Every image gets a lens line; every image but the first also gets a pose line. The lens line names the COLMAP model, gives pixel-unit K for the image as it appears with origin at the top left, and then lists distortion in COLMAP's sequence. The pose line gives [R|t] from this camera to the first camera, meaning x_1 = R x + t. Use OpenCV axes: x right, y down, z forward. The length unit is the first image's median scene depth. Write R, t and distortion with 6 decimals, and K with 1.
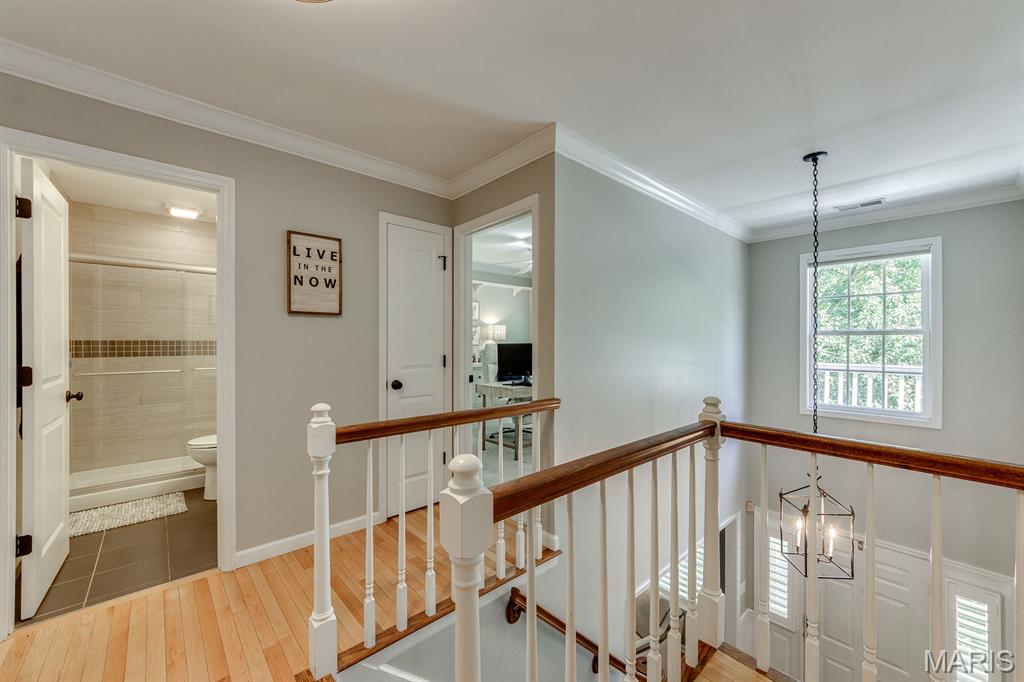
lens RADIAL K [[381.6, 0, 510.5], [0, 381.6, 344.0], [0, 0, 1]] dist [0.003038, 0.000502]
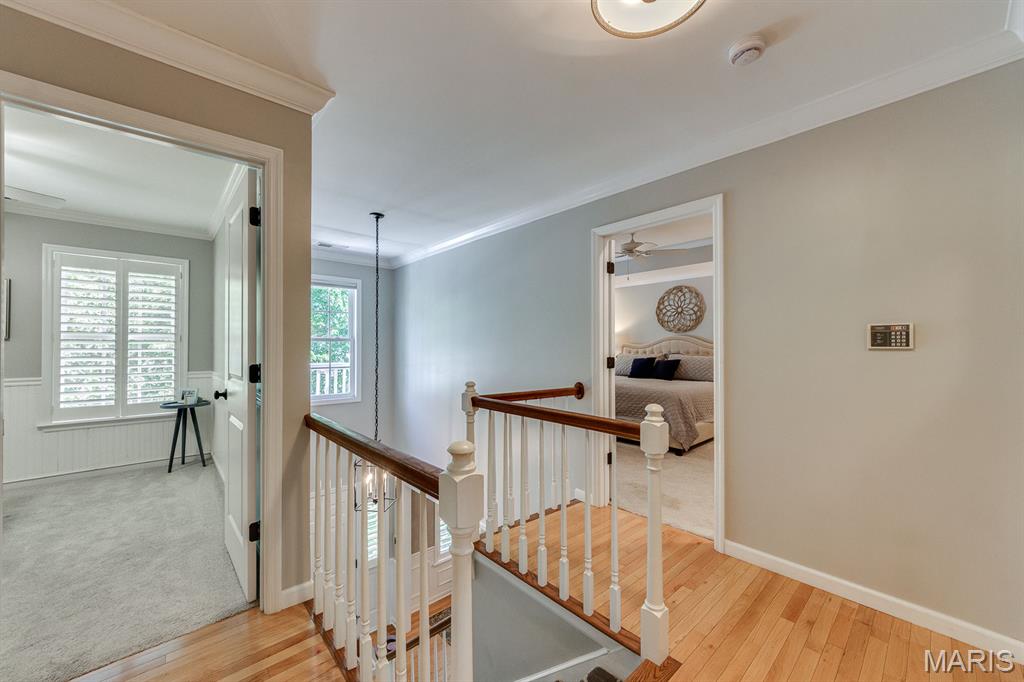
lens RADIAL K [[381.6, 0, 510.5], [0, 381.6, 344.0], [0, 0, 1]] dist [0.003038, 0.000502]
pose [[-0.040927, 0.009664, 0.999115, -0.383969], [0.006905, 0.999932, -0.009389, 0.003180], [-0.999138, 0.006515, -0.040991, 0.359905]]
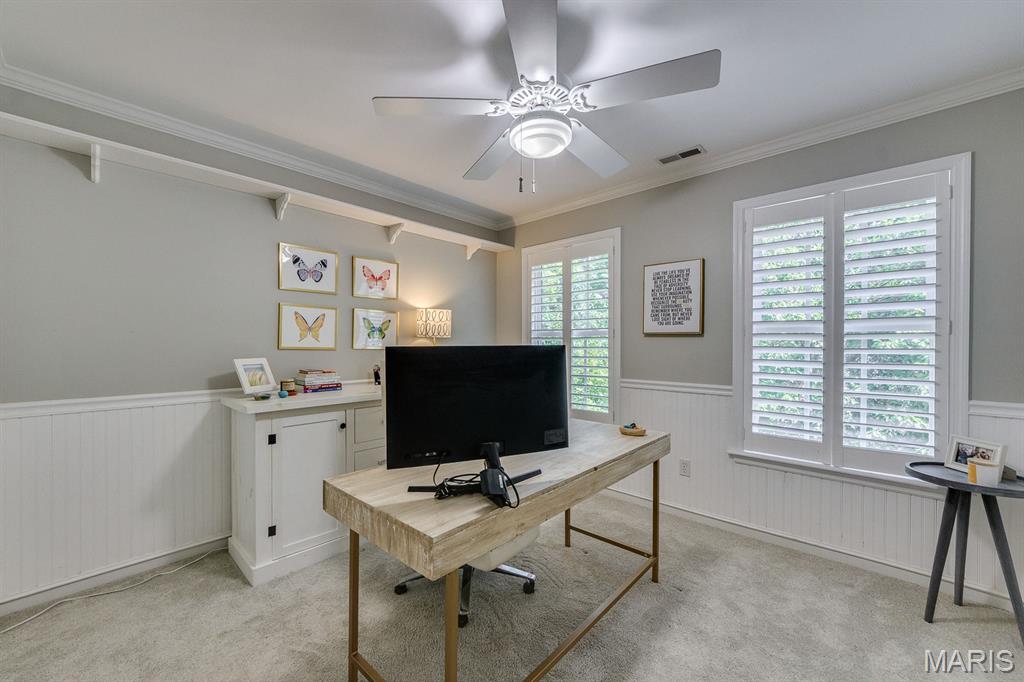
lens RADIAL K [[381.6, 0, 510.5], [0, 381.6, 344.0], [0, 0, 1]] dist [0.003038, 0.000502]
pose [[0.995375, 0.002516, 0.096033, 0.028089], [-0.002302, 0.999995, -0.002340, -0.002937], [-0.096039, 0.002108, 0.995375, 0.726476]]
